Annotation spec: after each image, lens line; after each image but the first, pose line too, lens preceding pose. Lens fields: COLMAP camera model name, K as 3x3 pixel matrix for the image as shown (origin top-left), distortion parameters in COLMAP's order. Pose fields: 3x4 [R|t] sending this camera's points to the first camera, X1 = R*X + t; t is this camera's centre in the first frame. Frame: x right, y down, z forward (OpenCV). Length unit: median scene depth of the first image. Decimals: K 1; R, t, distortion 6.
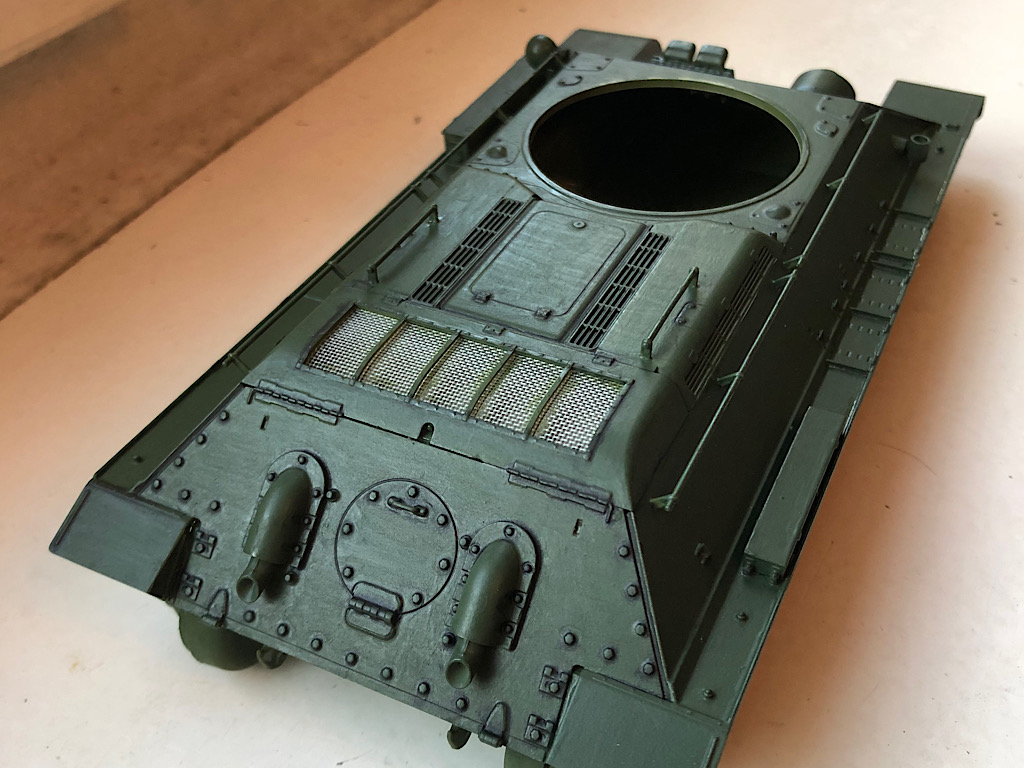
lens RADIAL K [[1224.0, 0, 490.9], [0, 1224.0, 338.4], [0, 0, 1]] dist [0.088873, -0.018743]
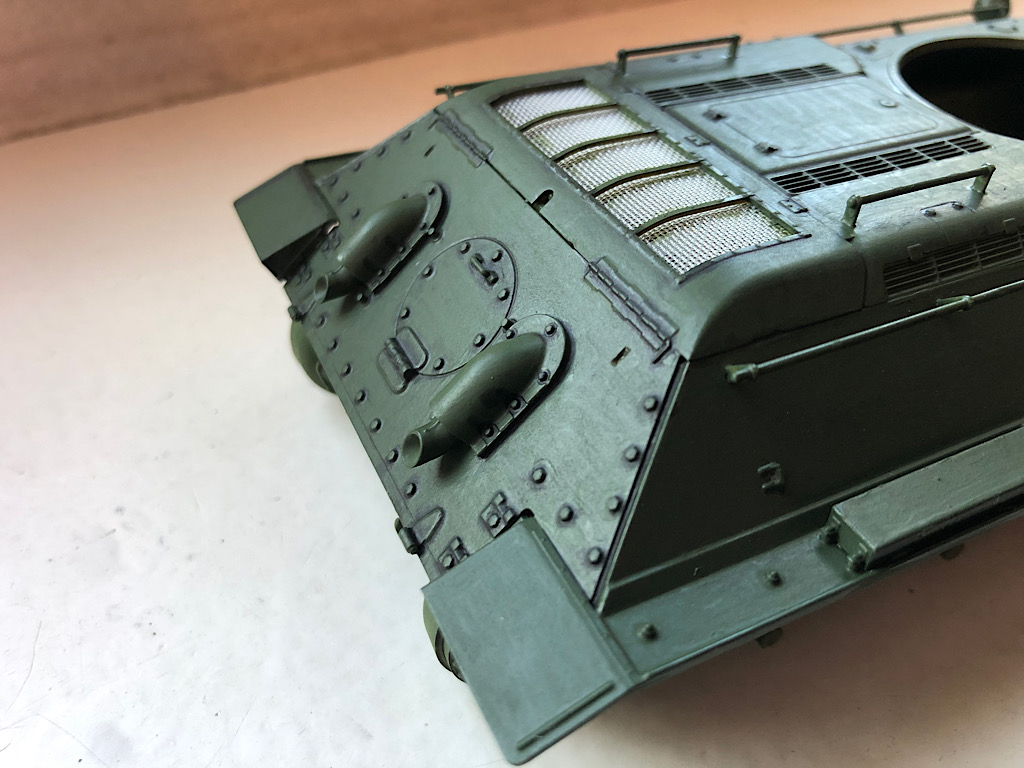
lens RADIAL K [[865.6, 0, 512.0], [0, 865.6, 384.0], [0, 0, 1]] dist [-0.012198, -0.006272]
pose [[0.803028, 0.435746, -0.406536, 0.219857], [-0.414161, 0.898572, 0.145047, 0.111722], [0.428505, 0.051894, 0.902048, 0.465672]]
